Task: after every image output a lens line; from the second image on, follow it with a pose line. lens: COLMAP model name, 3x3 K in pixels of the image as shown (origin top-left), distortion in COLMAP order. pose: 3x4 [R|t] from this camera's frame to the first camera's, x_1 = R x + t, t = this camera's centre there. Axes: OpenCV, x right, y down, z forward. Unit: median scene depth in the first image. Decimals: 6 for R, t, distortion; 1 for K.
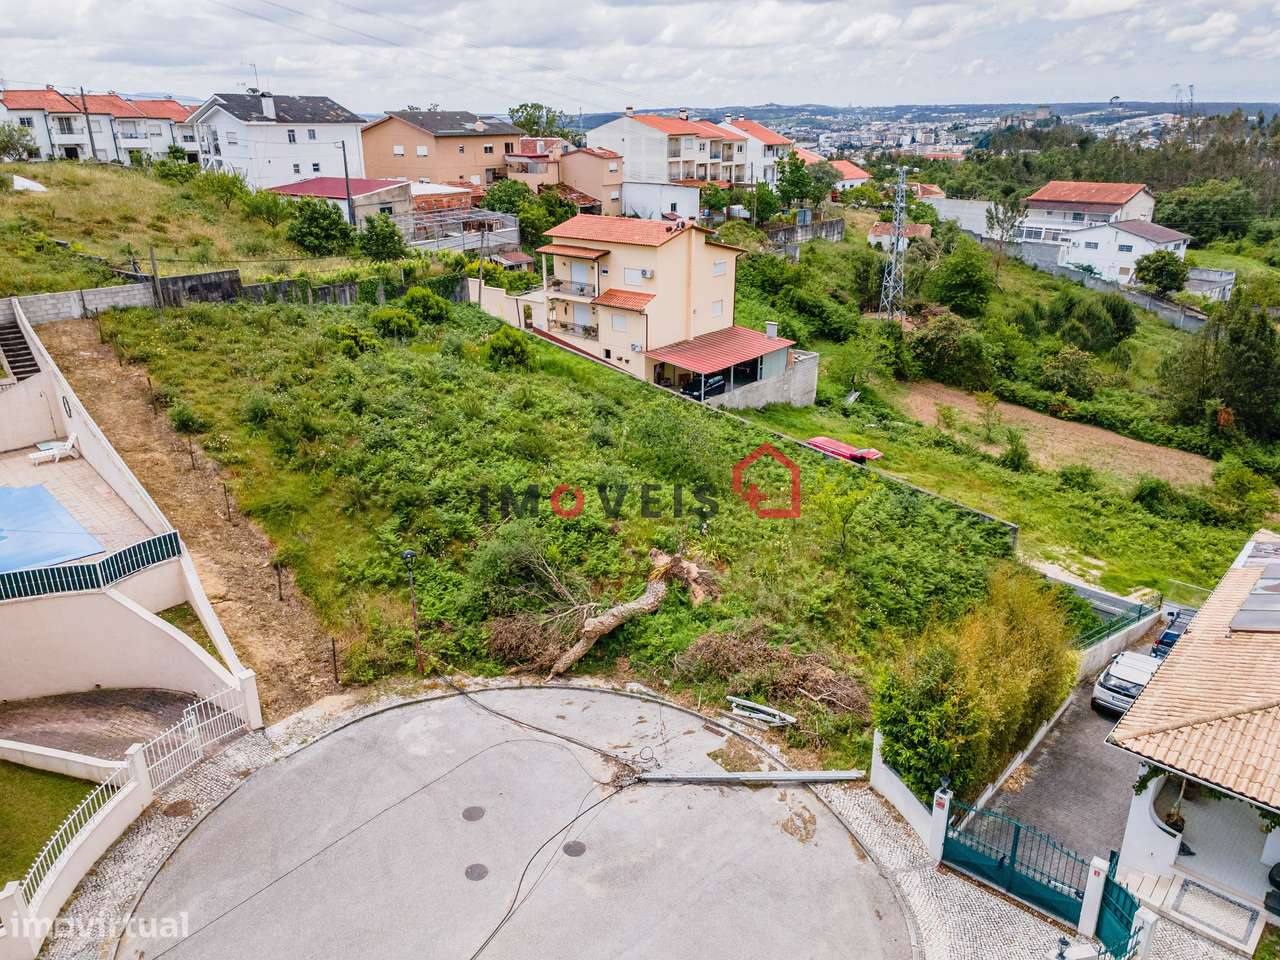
lens RADIAL K [[936.9, 0, 640.0], [0, 936.9, 480.0], [0, 0, 1]] dist [0.014410, 0.058481]
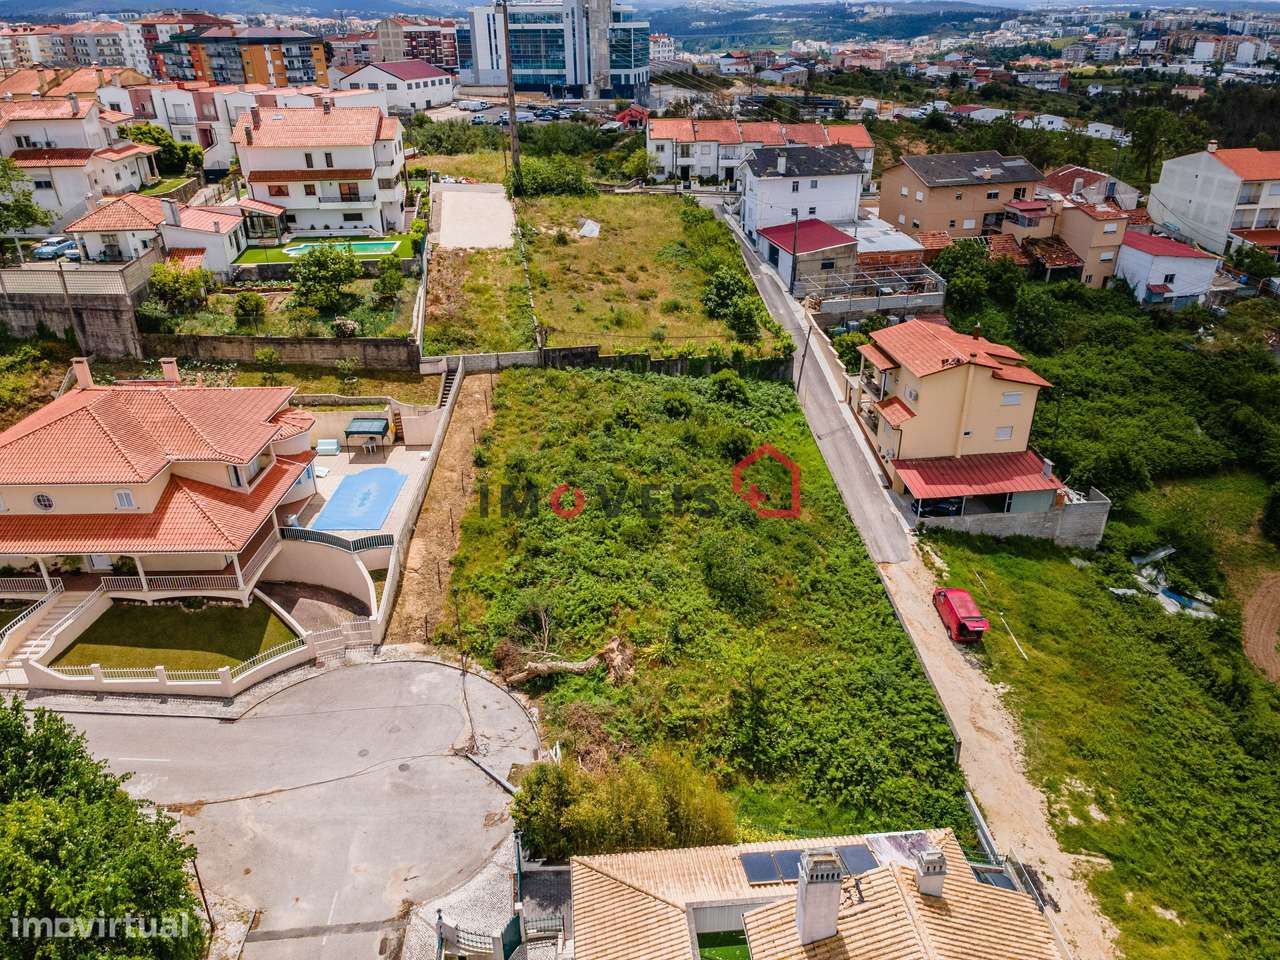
lens RADIAL K [[936.9, 0, 640.0], [0, 936.9, 480.0], [0, 0, 1]] dist [0.014410, 0.058481]
pose [[0.729994, 0.301773, -0.613223, 0.681853], [-0.240657, 0.953273, 0.182632, -0.345901], [0.639682, 0.014256, 0.768507, -0.117598]]
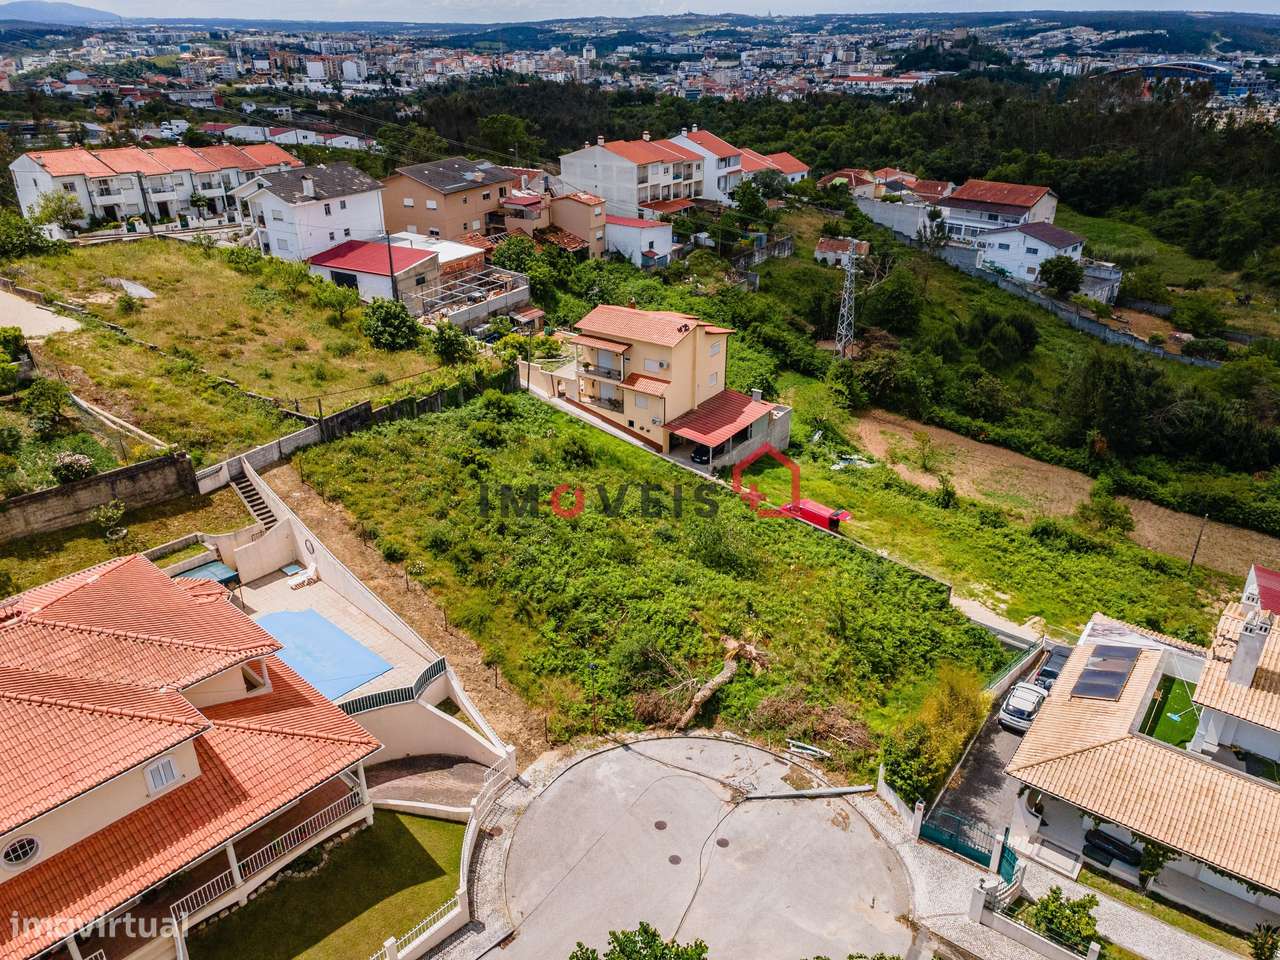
lens RADIAL K [[937.6, 0, 640.0], [0, 937.6, 480.0], [0, 0, 1]] dist [0.010907, 0.069141]
pose [[0.996614, -0.036516, 0.073672, -0.171307], [0.030412, 0.996140, 0.082338, -0.235094], [-0.076394, -0.079819, 0.993878, -0.377653]]
